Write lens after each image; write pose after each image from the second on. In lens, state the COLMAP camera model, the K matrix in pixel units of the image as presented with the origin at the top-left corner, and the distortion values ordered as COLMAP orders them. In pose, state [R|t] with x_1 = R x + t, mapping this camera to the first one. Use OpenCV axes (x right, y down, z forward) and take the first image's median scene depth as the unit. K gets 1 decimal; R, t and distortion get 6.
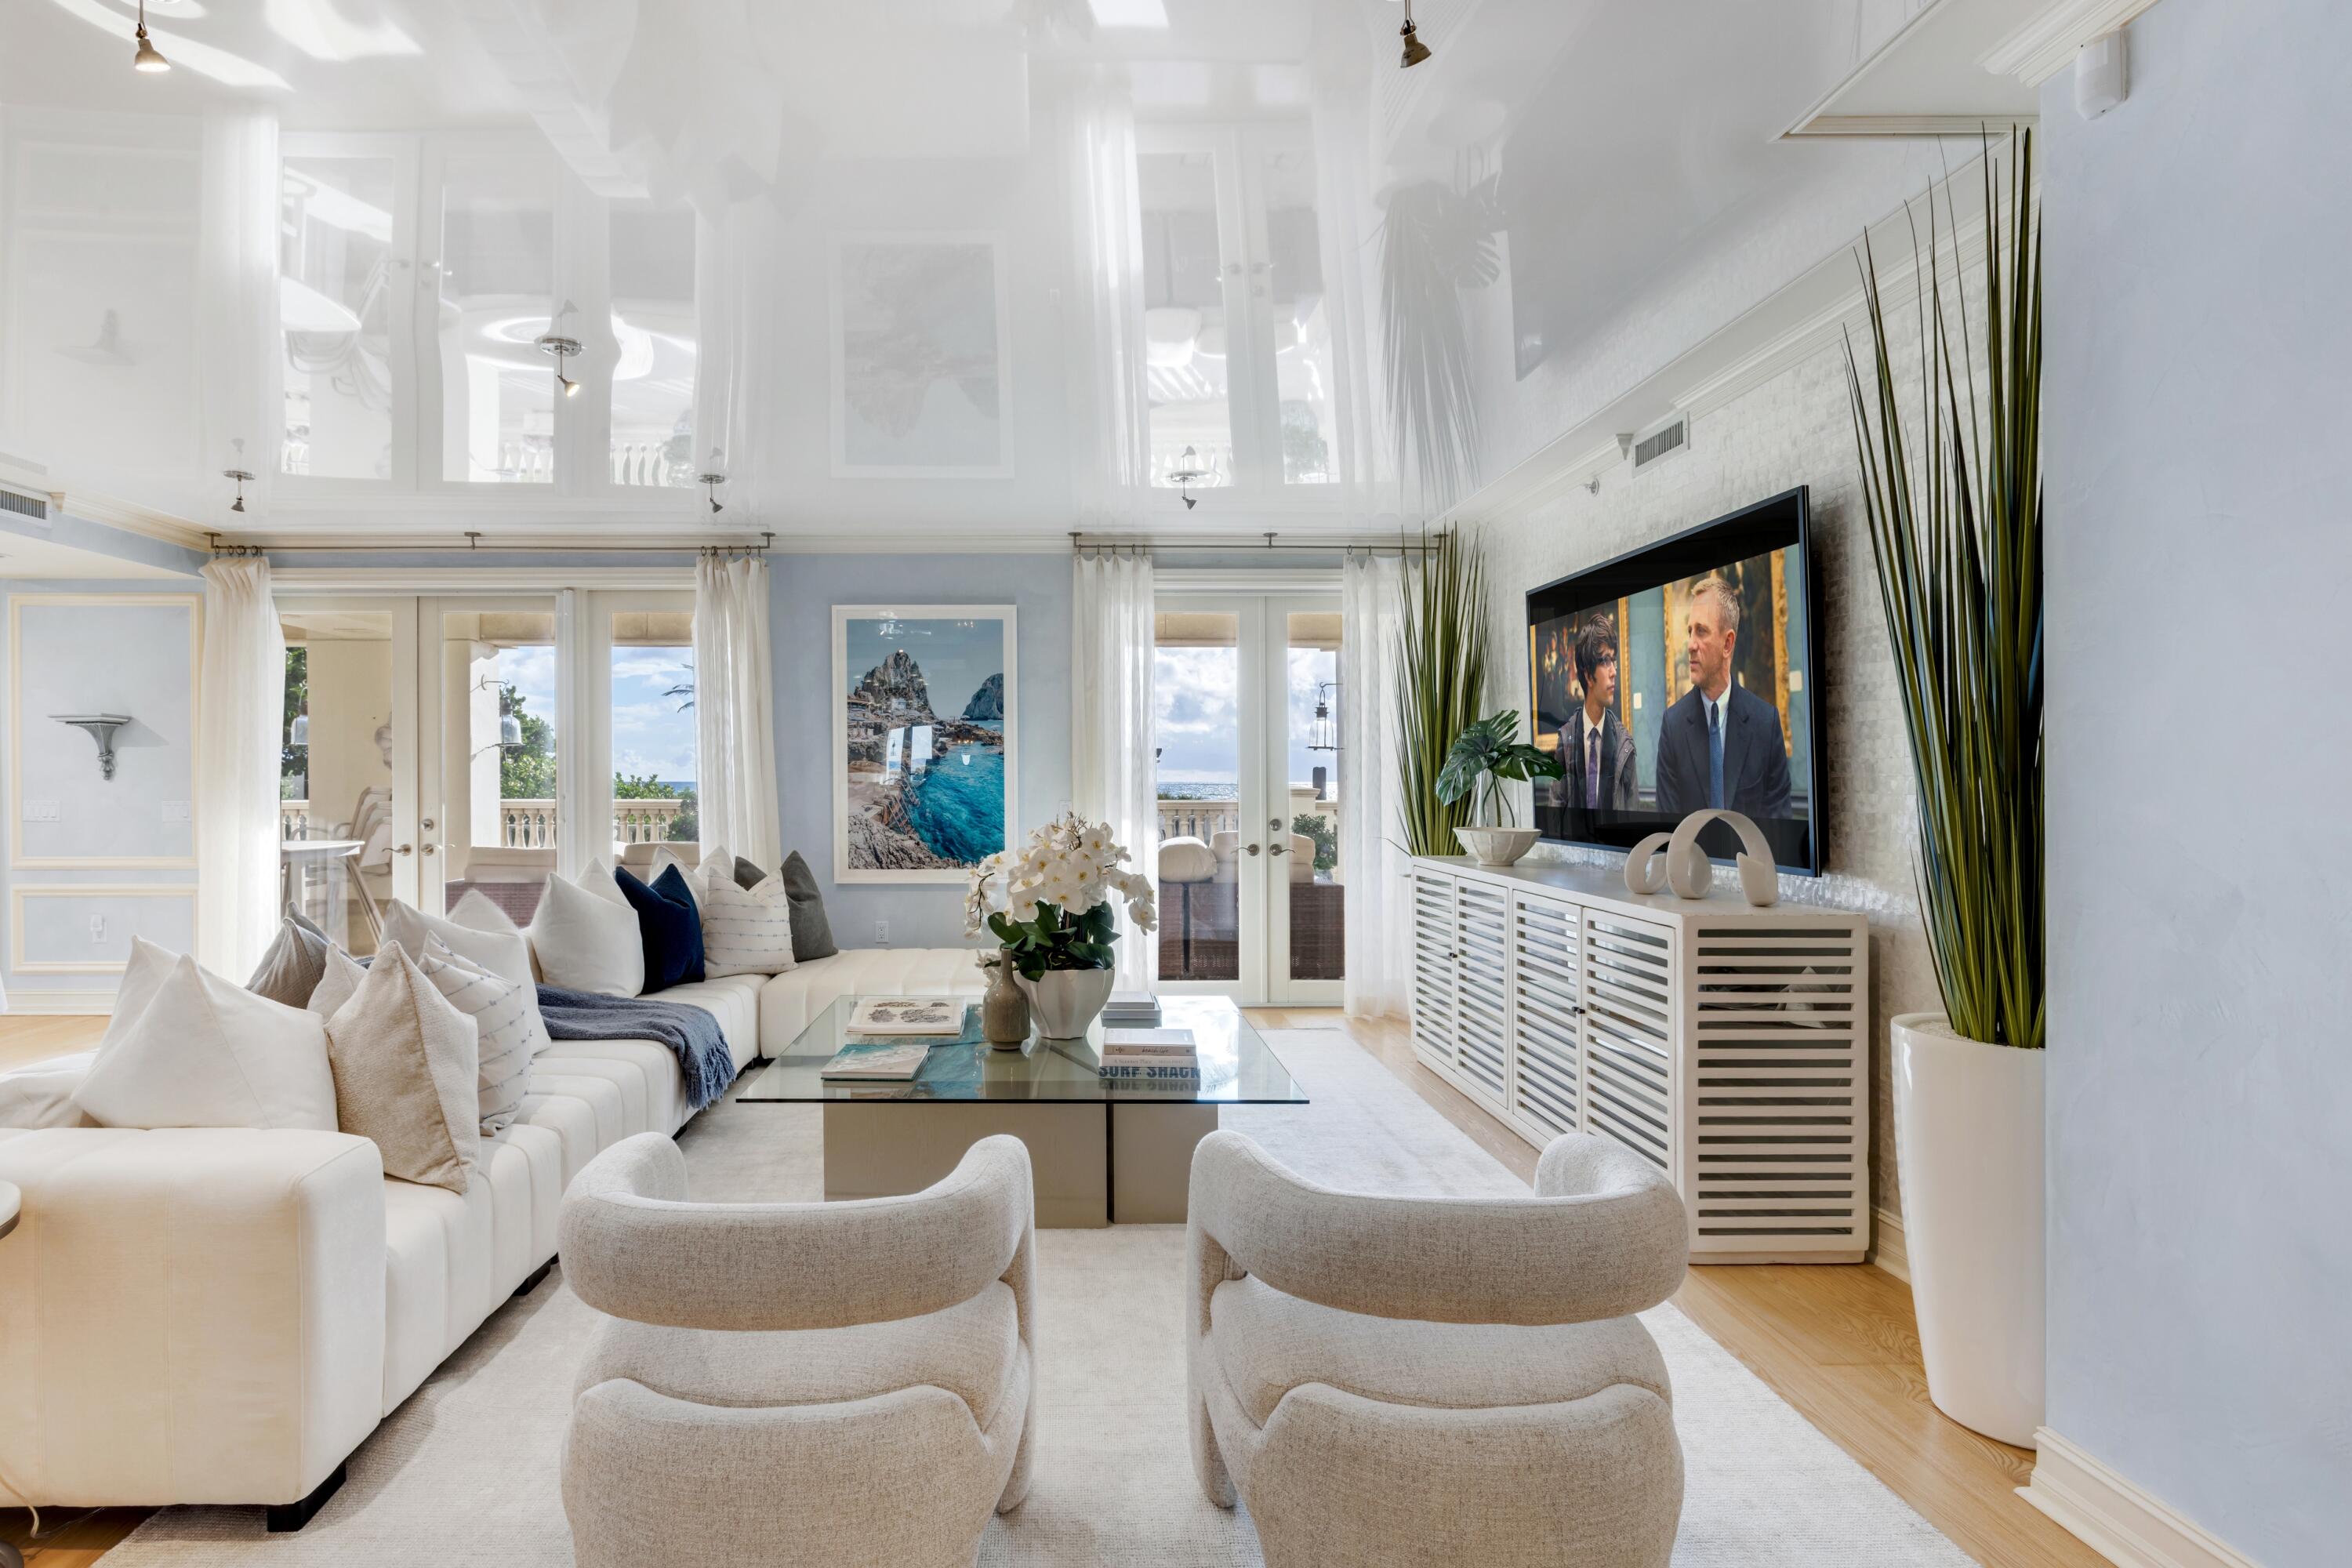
lens RADIAL K [[1194.8, 0, 1161.9], [0, 1194.8, 776.2], [0, 0, 1]] dist [-0.001454, 0.000027]
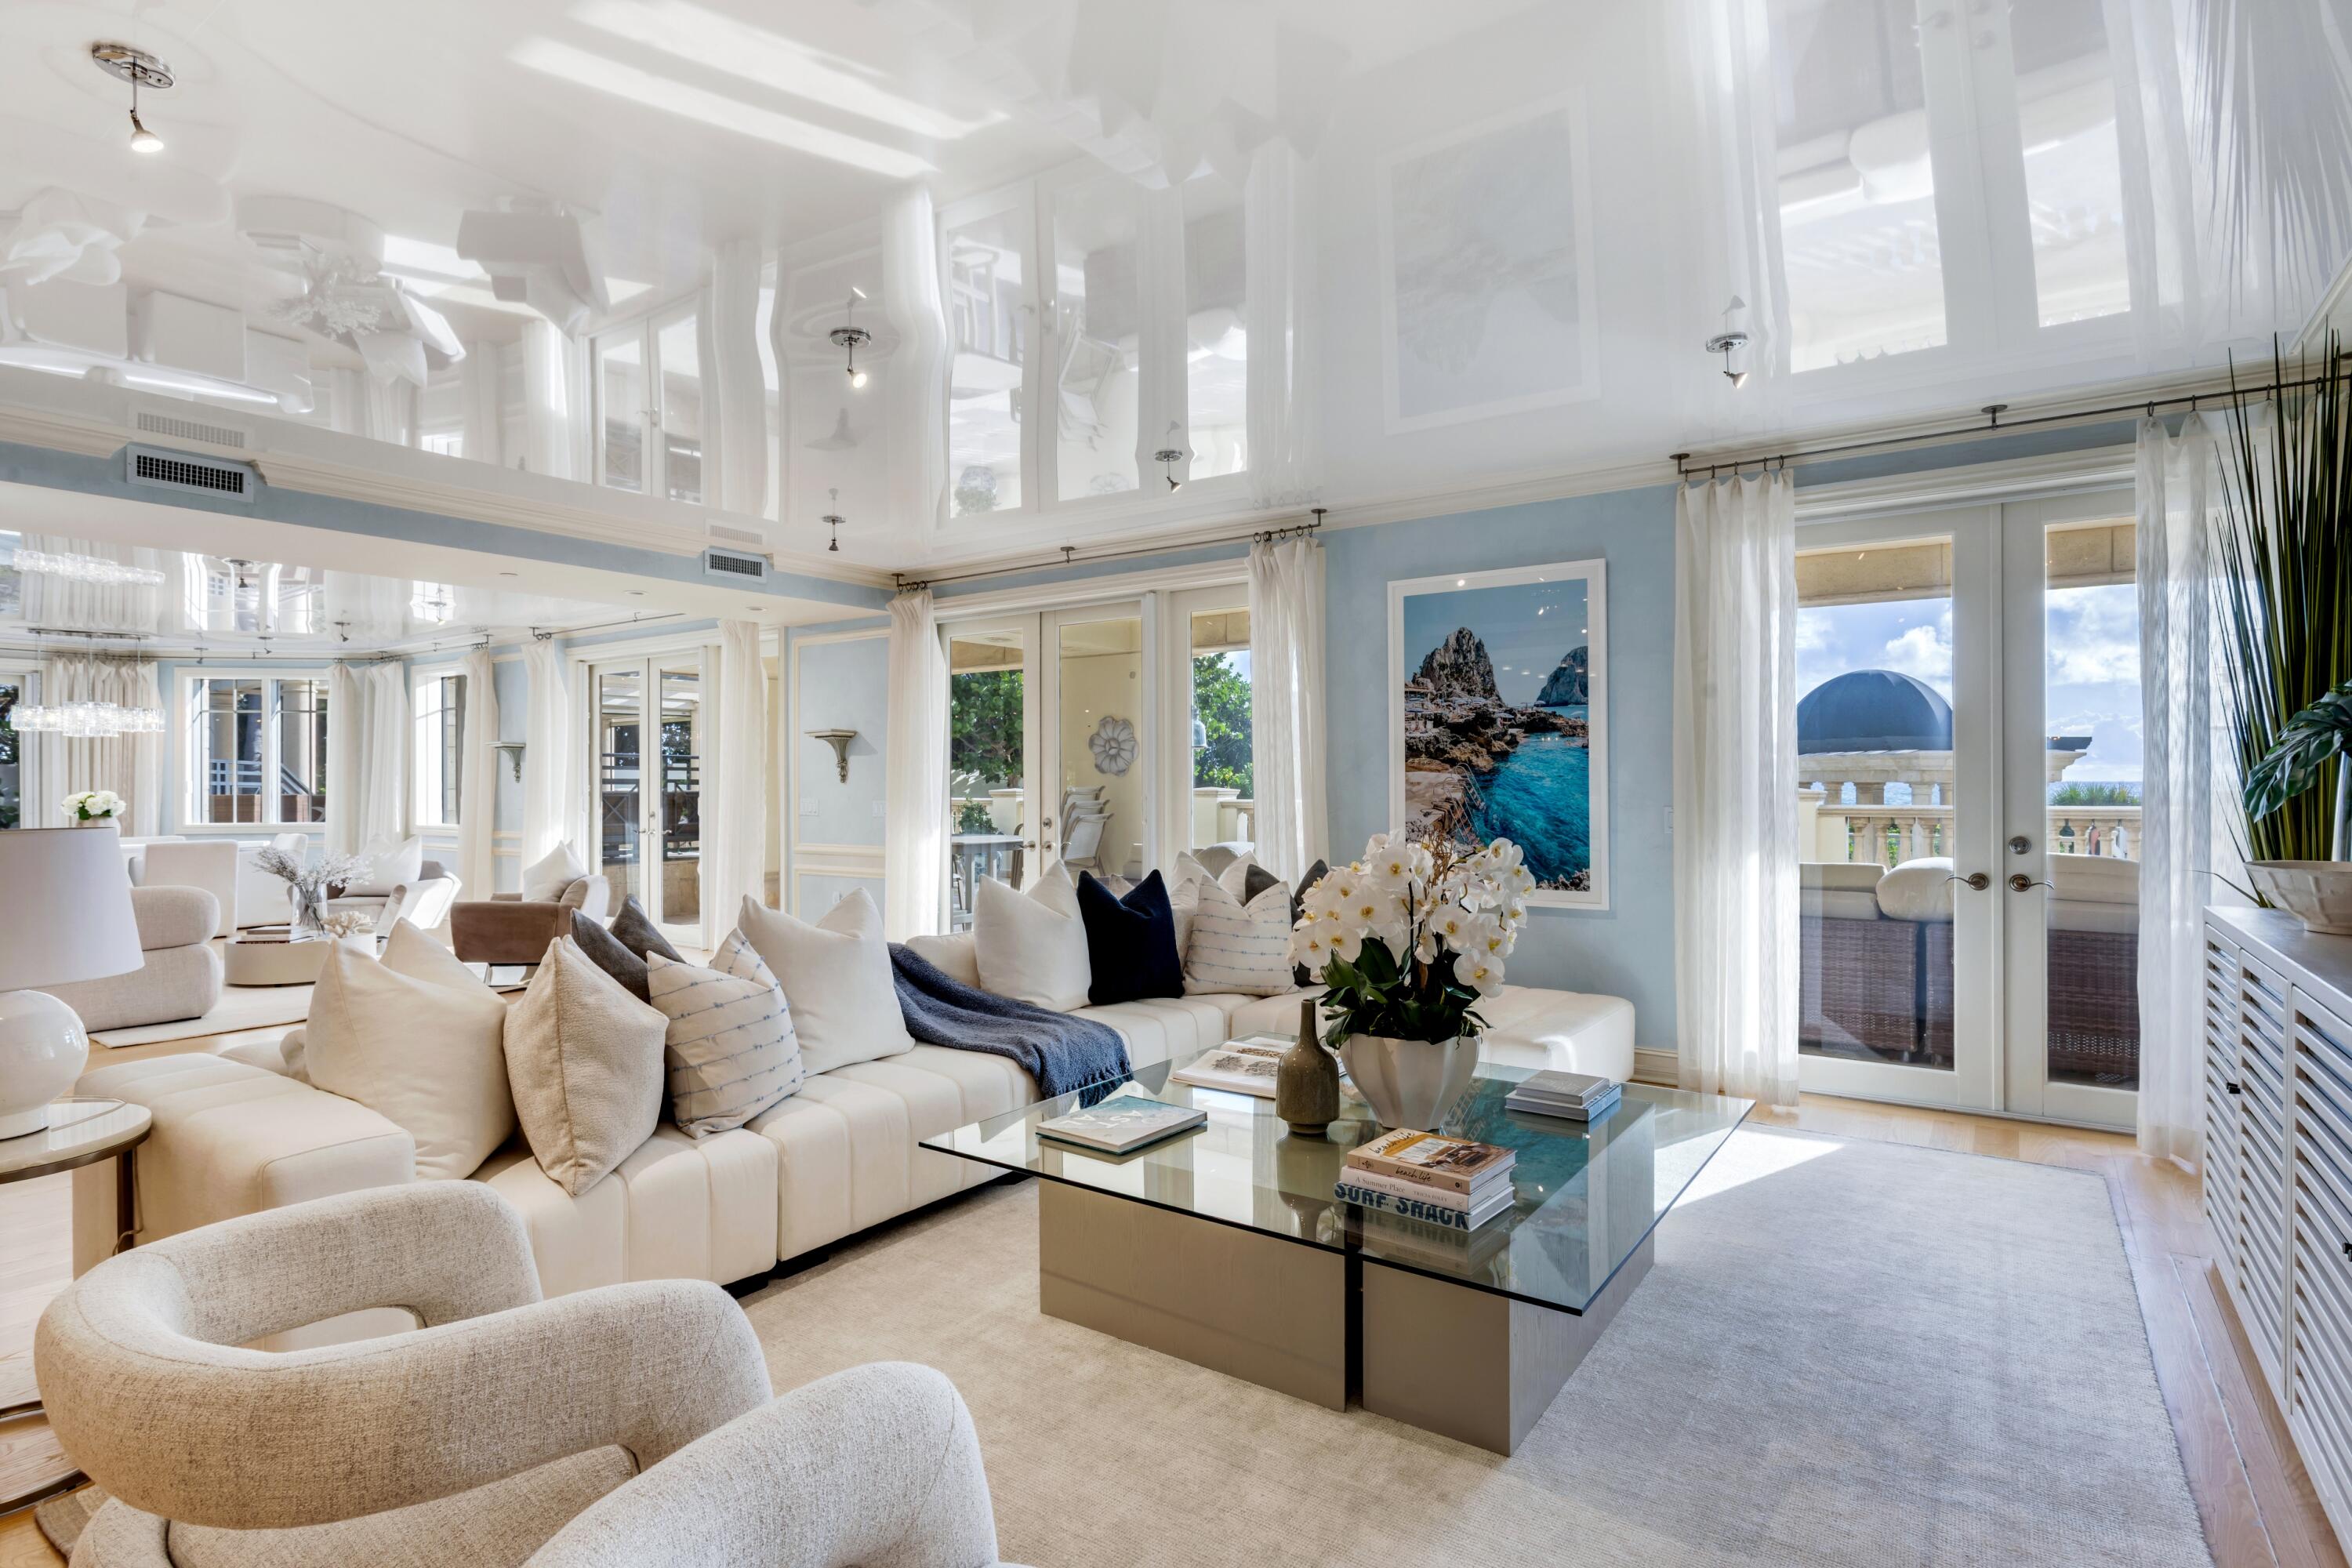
lens RADIAL K [[1245.6, 0, 1176.0], [0, 1245.6, 784.0], [0, 0, 1]] dist [-0.017656, 0.001048]
pose [[0.785737, -0.002122, -0.618557, 0.166679], [0.005760, 0.999976, 0.003886, 0.001282], [0.618533, -0.006616, 0.785731, 0.182589]]
